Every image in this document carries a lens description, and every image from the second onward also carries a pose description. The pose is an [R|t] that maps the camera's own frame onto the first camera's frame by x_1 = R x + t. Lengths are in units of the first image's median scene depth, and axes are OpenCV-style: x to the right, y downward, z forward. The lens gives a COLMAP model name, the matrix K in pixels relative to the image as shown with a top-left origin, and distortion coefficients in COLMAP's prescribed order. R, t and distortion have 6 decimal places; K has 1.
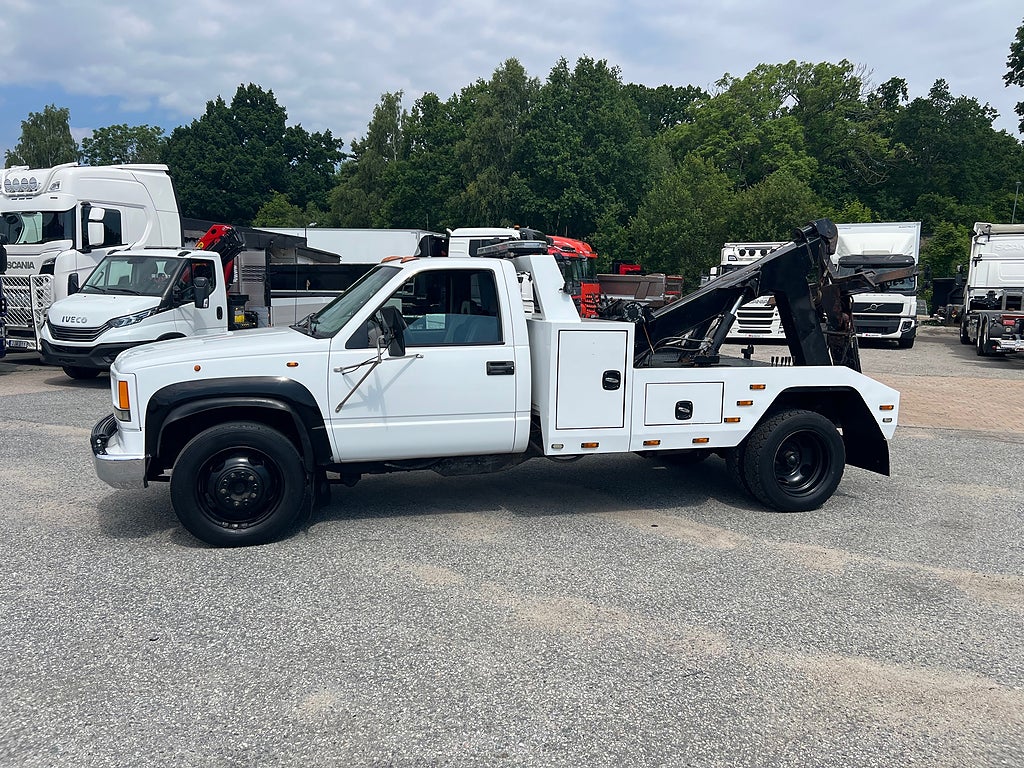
lens RADIAL K [[772.0, 0, 522.2], [0, 772.0, 388.2], [0, 0, 1]] dist [0.050590, -0.053994]
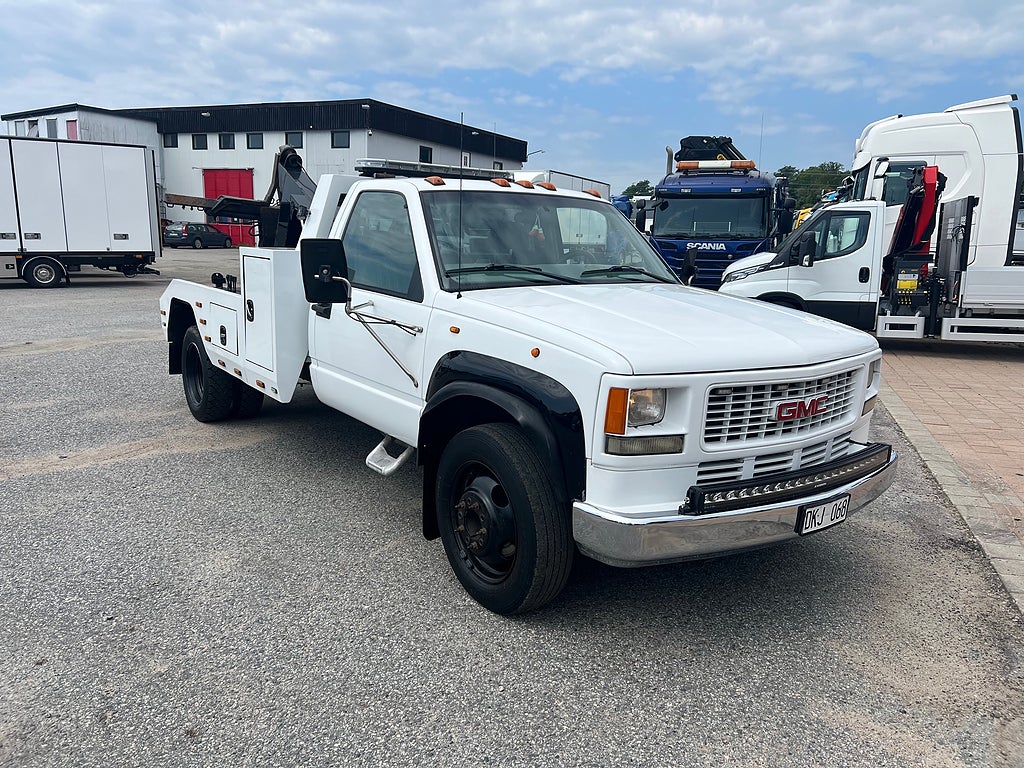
lens RADIAL K [[772.0, 0, 507.7], [0, 772.0, 381.2], [0, 0, 1]] dist [0.050590, -0.053994]
pose [[-0.005169, 0.159109, -0.987247, 0.136393], [-0.148915, 0.976130, 0.158097, -0.018130], [0.988837, 0.147833, 0.018648, 0.186618]]
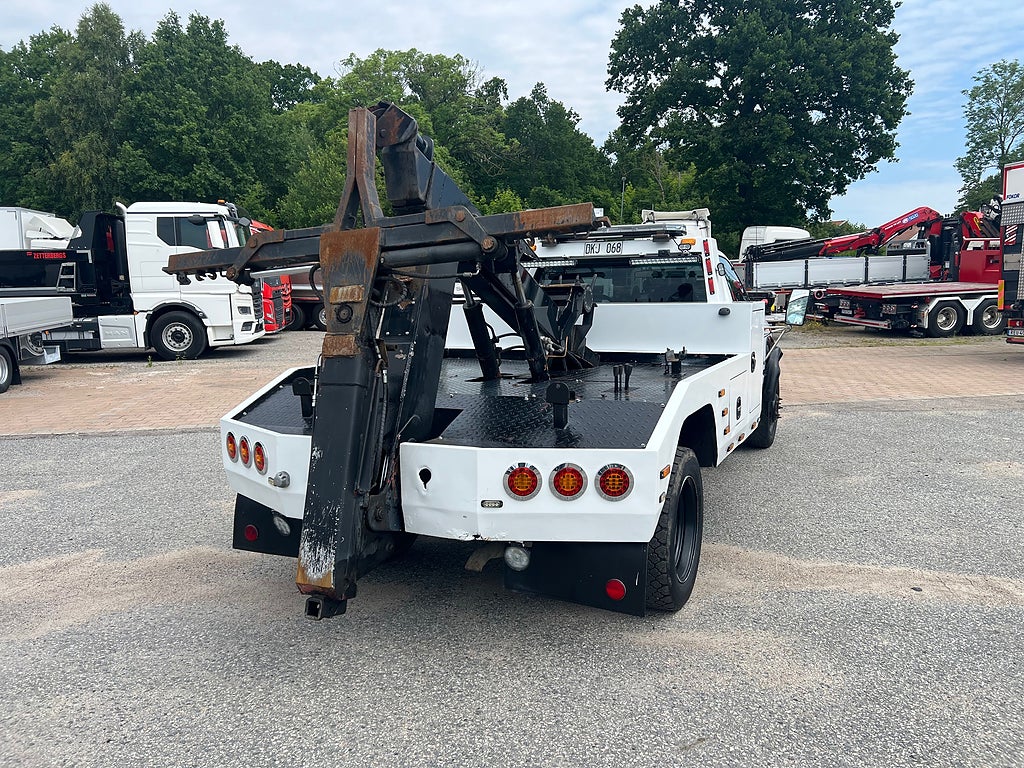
lens RADIAL K [[772.0, 0, 521.9], [0, 772.0, 390.9], [0, 0, 1]] dist [0.050590, -0.053994]
pose [[0.877534, -0.095113, 0.469987, -0.058895], [0.087288, 0.995440, 0.038472, -0.008248], [-0.471503, 0.007264, 0.881835, 0.065562]]
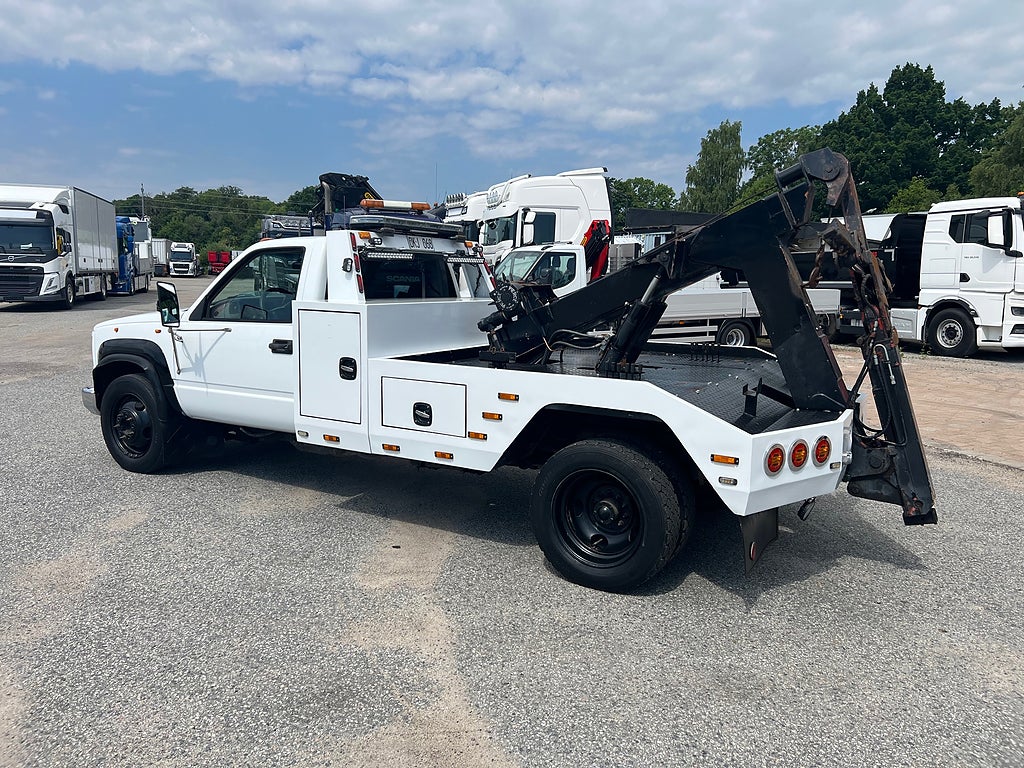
lens RADIAL K [[772.0, 0, 514.0], [0, 772.0, 382.5], [0, 0, 1]] dist [0.050590, -0.053994]
pose [[0.670175, 0.093940, -0.736234, 0.106279], [-0.095237, 0.994642, 0.040219, -0.005709], [0.736068, 0.043163, 0.675530, 0.063922]]
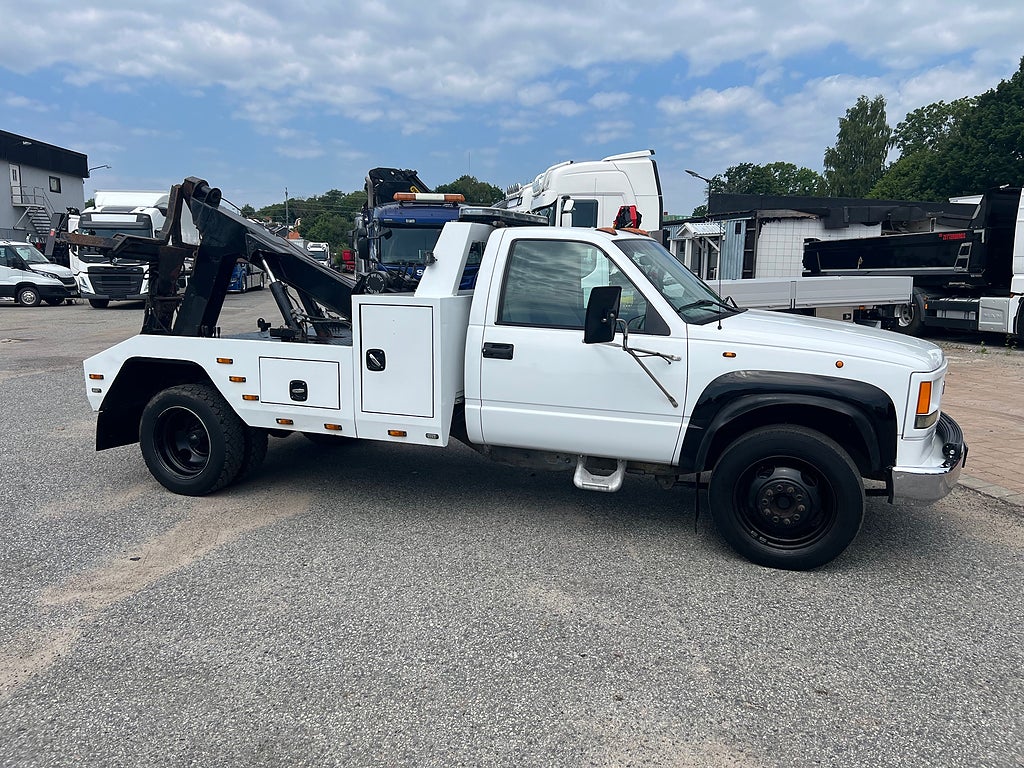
lens RADIAL K [[772.0, 0, 519.3], [0, 772.0, 389.2], [0, 0, 1]] dist [0.050590, -0.053994]
pose [[0.534237, 0.111773, -0.837913, 0.126192], [-0.093587, 0.992947, 0.072785, -0.010655], [0.840138, 0.039533, 0.540929, 0.110334]]
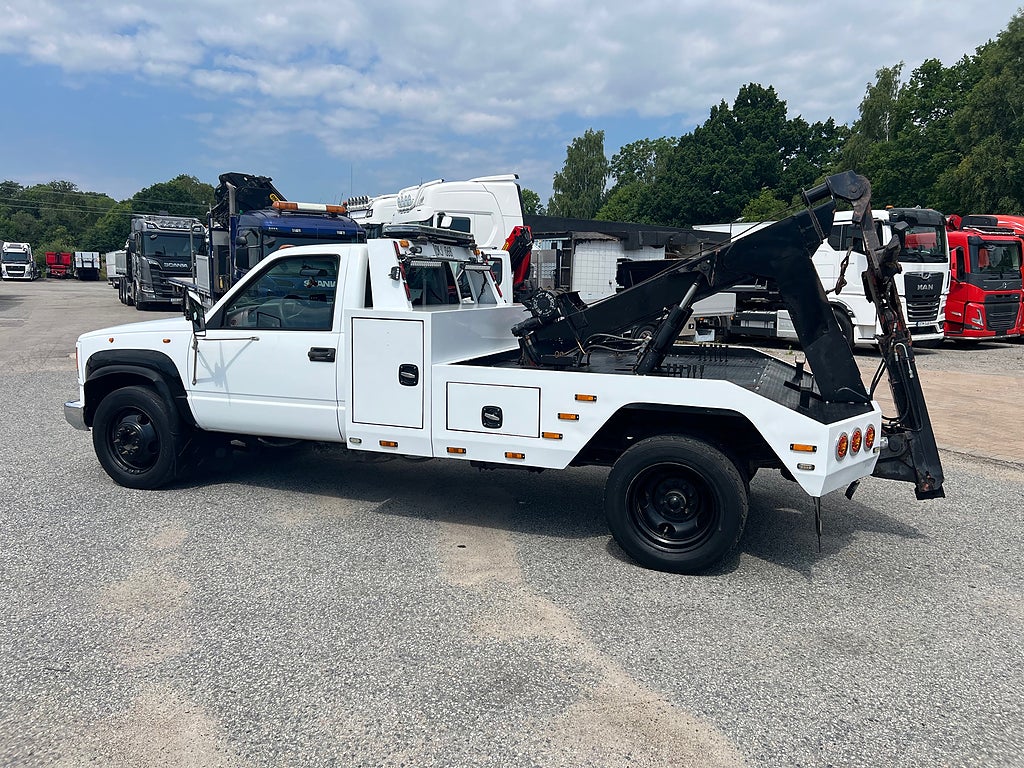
lens RADIAL K [[772.0, 0, 517.2], [0, 772.0, 385.9], [0, 0, 1]] dist [0.050590, -0.053994]
pose [[0.790518, 0.076233, -0.607675, 0.090741], [-0.076442, 0.996745, 0.025599, -0.003597], [0.607649, 0.026216, 0.793773, 0.042466]]
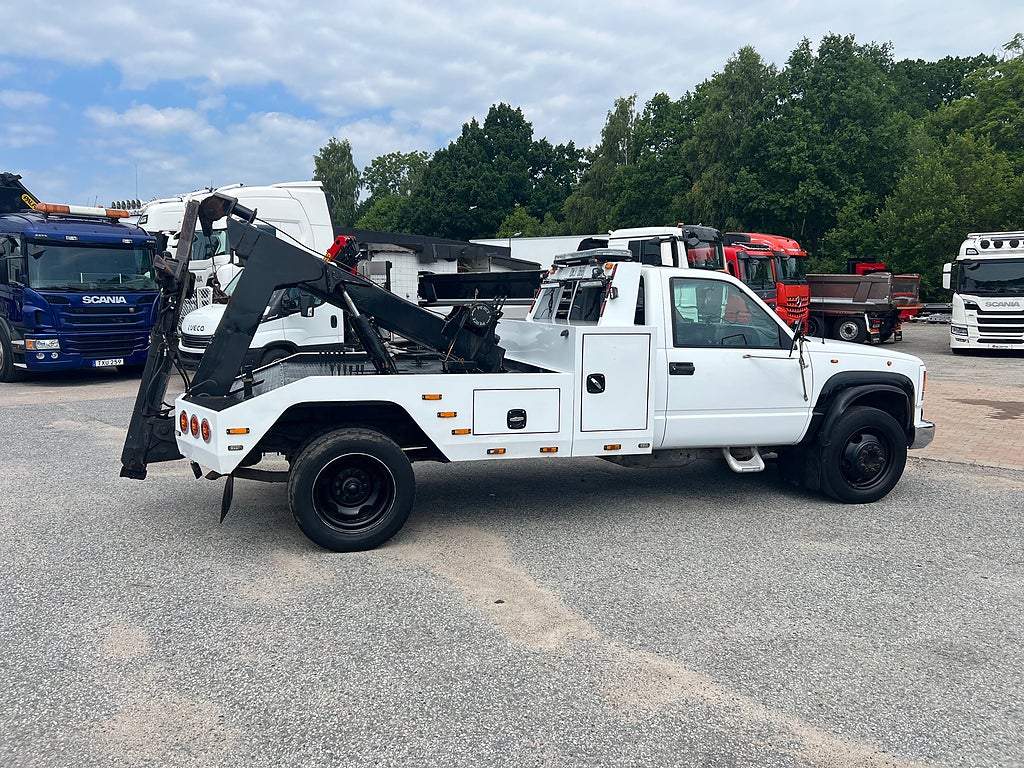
lens RADIAL K [[772.0, 0, 515.6], [0, 772.0, 389.0], [0, 0, 1]] dist [0.050590, -0.053994]
pose [[0.942318, 0.025636, -0.333735, 0.053790], [-0.028268, 0.999596, -0.003031, -0.003503], [0.333522, 0.012290, 0.942662, 0.035664]]
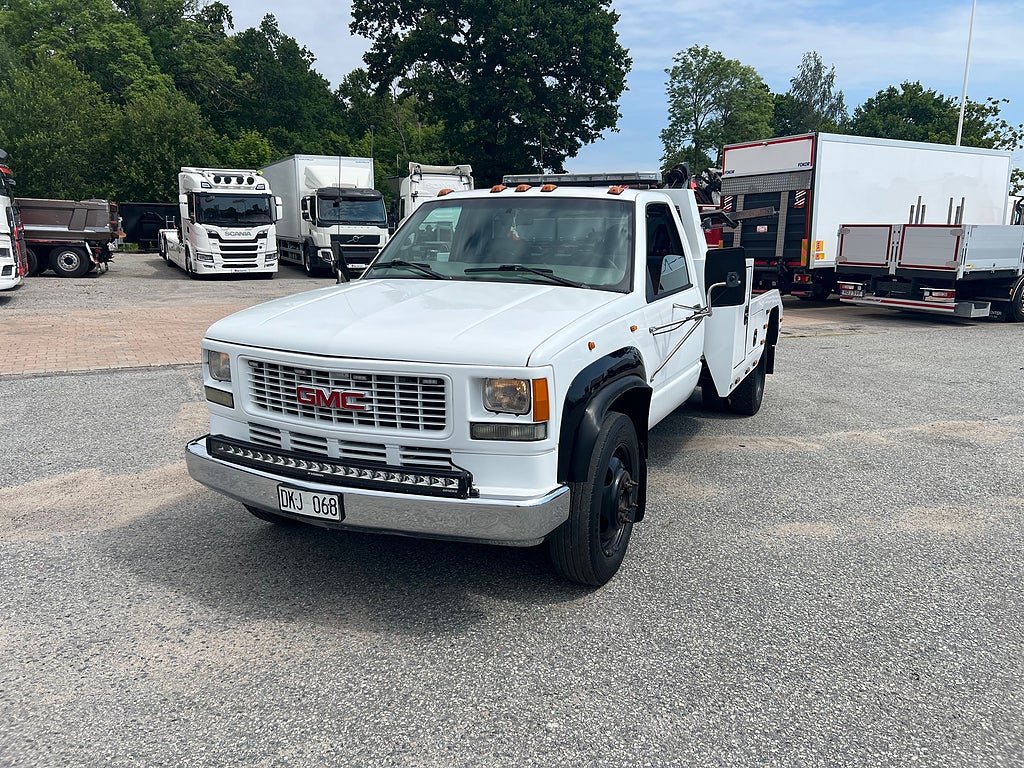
lens RADIAL K [[772.0, 0, 521.2], [0, 772.0, 391.5], [0, 0, 1]] dist [0.050590, -0.053994]
pose [[0.668940, -0.156475, 0.726660, -0.101657], [0.089236, 0.987427, 0.130479, -0.008526], [-0.737941, -0.022438, 0.674492, 0.060997]]
